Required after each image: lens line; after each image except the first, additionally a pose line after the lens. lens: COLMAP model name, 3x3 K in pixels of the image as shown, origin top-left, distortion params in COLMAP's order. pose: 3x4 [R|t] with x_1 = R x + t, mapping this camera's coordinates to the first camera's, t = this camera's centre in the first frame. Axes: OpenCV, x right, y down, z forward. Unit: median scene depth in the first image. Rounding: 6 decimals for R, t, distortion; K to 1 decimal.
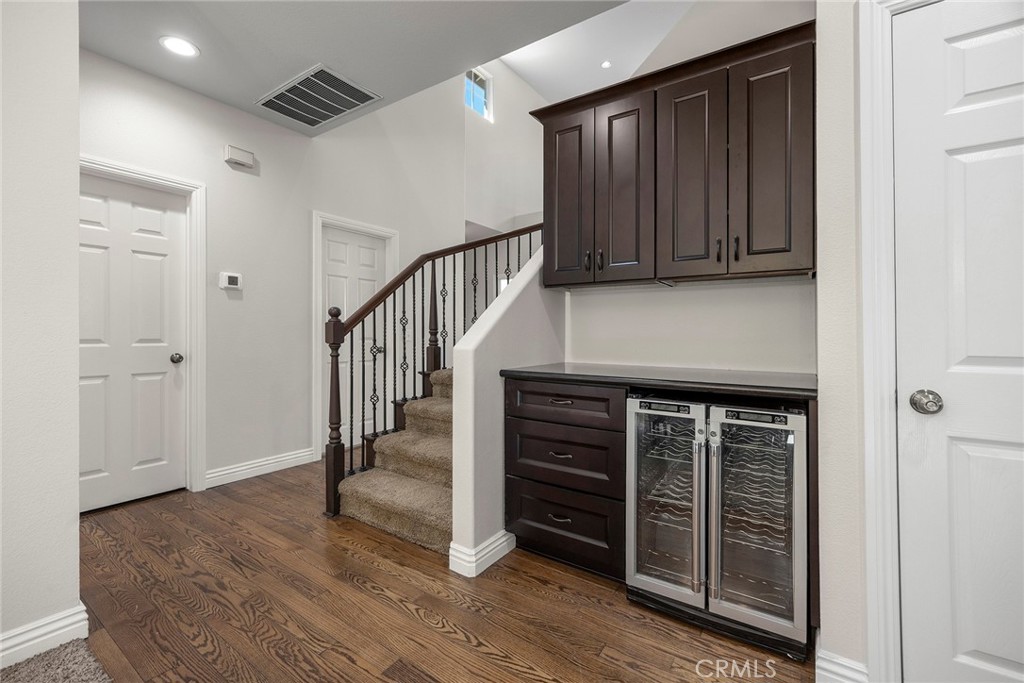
lens RADIAL K [[440.6, 0, 509.9], [0, 440.6, 329.7], [0, 0, 1]] dist [-0.002742, -0.000168]
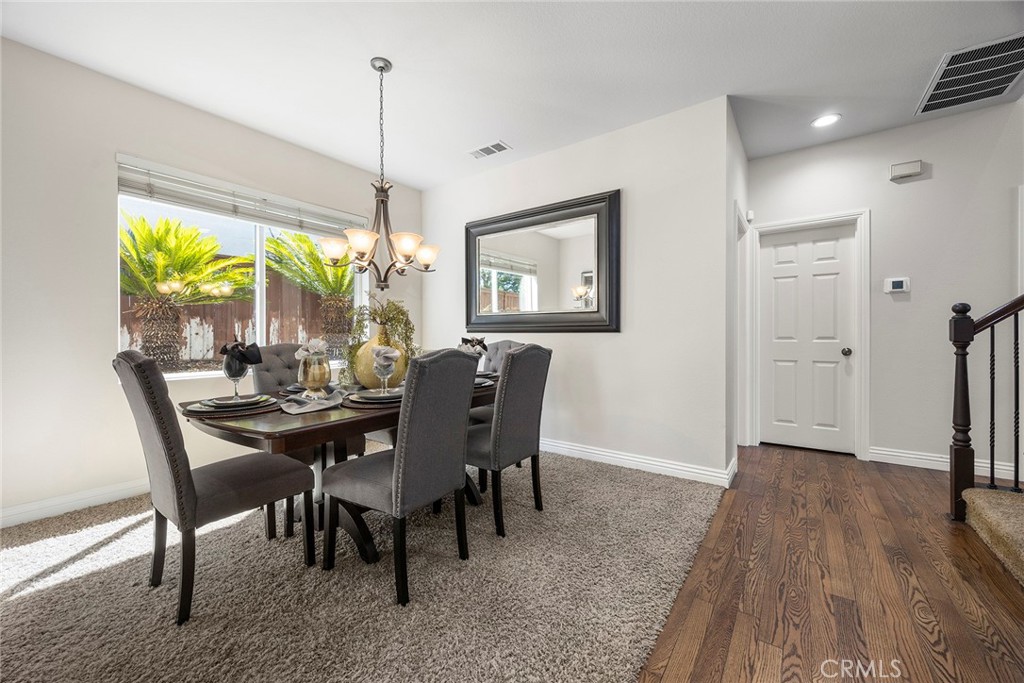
lens RADIAL K [[400.0, 0, 506.3], [0, 400.0, 330.1], [0, 0, 1]] dist [-0.000135, 0.000275]
pose [[-0.046493, -0.016778, -0.998778, 0.509817], [0.015327, 0.999729, -0.017507, 0.007228], [0.998801, -0.016122, -0.046223, 0.063485]]
